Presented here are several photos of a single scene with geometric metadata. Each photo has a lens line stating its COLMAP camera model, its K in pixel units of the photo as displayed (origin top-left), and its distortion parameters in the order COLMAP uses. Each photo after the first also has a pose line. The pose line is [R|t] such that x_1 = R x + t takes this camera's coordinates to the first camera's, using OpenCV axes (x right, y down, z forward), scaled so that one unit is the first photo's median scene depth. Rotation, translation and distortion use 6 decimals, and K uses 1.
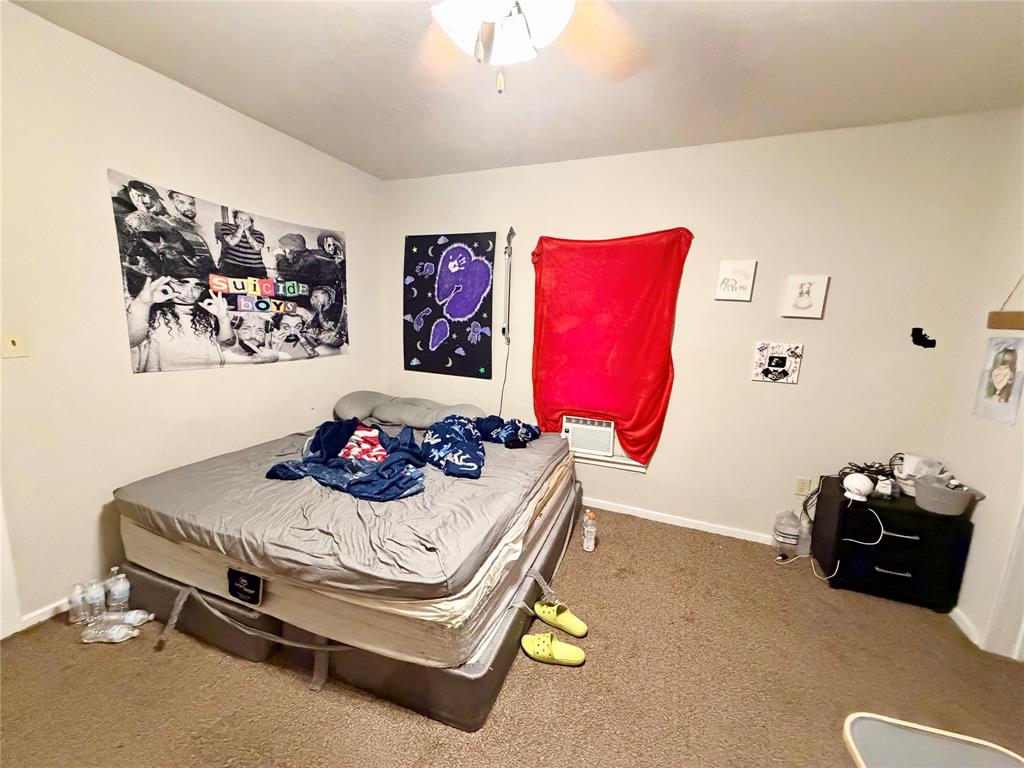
lens RADIAL K [[407.0, 0, 510.7], [0, 407.0, 384.6], [0, 0, 1]] dist [-0.001031, -0.000349]
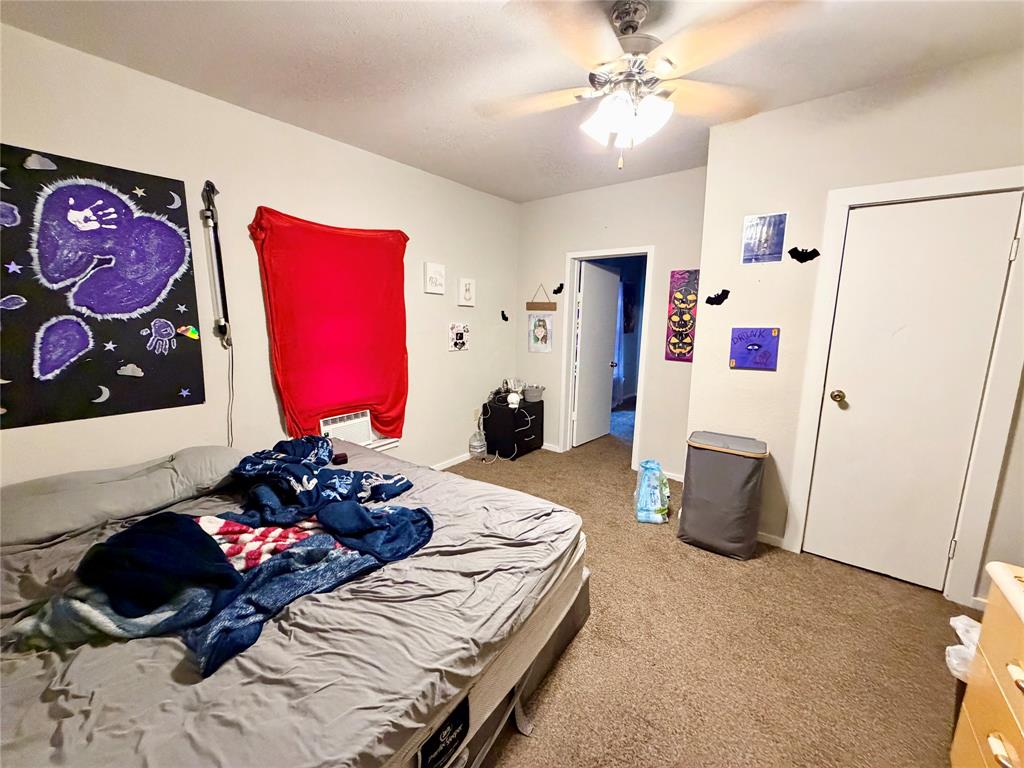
lens RADIAL K [[407.0, 0, 509.3], [0, 407.0, 384.6], [0, 0, 1]] dist [-0.001031, -0.000349]
pose [[0.269498, -0.197017, 0.942632, -0.564015], [0.160694, 0.974325, 0.157698, -0.070184], [-0.949499, 0.108975, 0.294238, 0.327637]]
